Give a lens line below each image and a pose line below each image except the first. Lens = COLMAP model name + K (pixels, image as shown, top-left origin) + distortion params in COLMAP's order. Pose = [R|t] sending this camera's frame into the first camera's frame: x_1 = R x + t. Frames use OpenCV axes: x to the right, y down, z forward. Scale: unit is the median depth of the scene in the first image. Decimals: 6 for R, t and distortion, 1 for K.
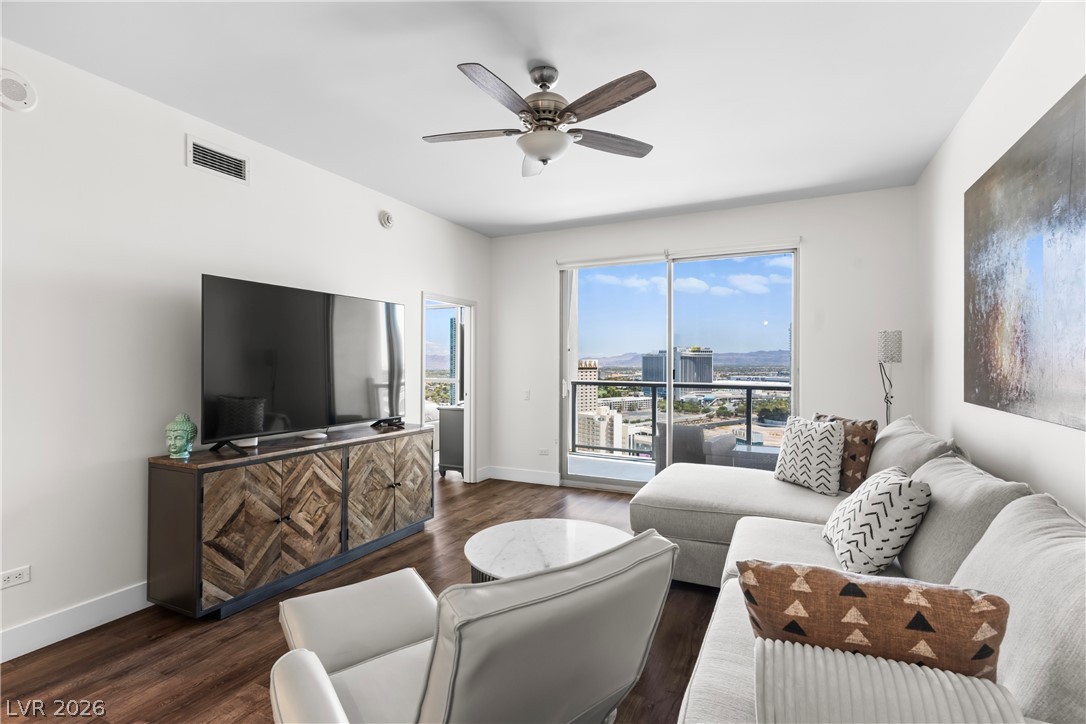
lens RADIAL K [[516.4, 0, 551.2], [0, 516.4, 364.5], [0, 0, 1]] dist [-0.000825, 0.001455]
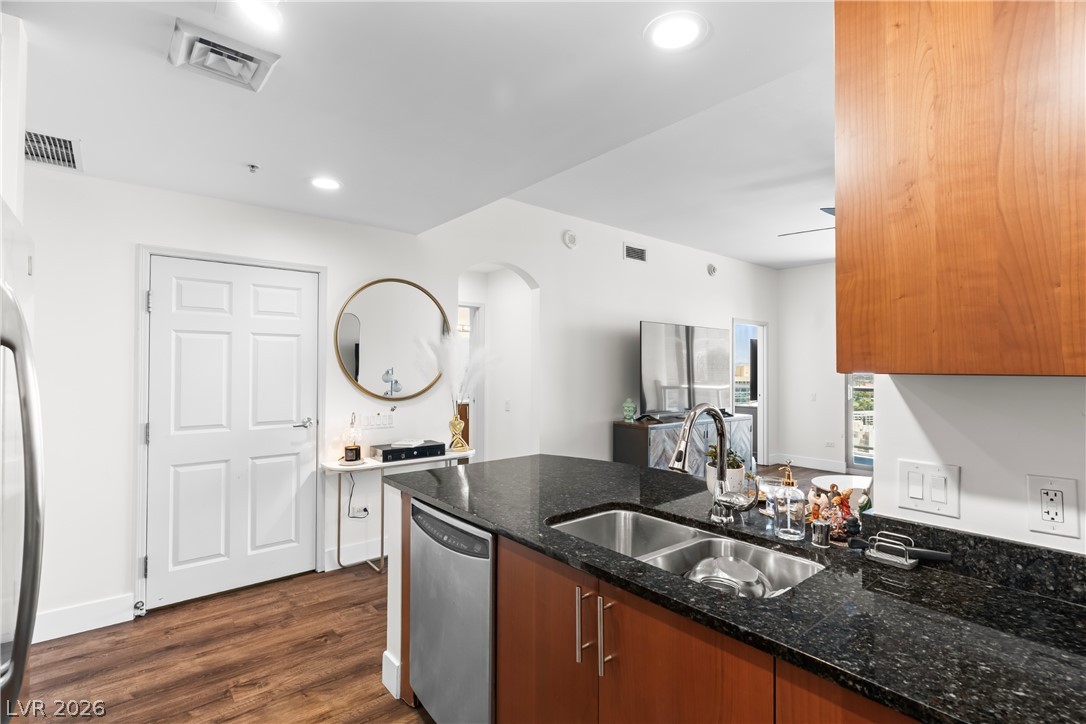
lens RADIAL K [[516.4, 0, 546.3], [0, 516.4, 365.0], [0, 0, 1]] dist [-0.000825, 0.001455]
pose [[0.906541, -0.005851, -0.422078, -0.184547], [-0.001504, 0.999853, -0.017090, 0.009213], [0.422116, 0.016128, 0.906398, -0.667306]]
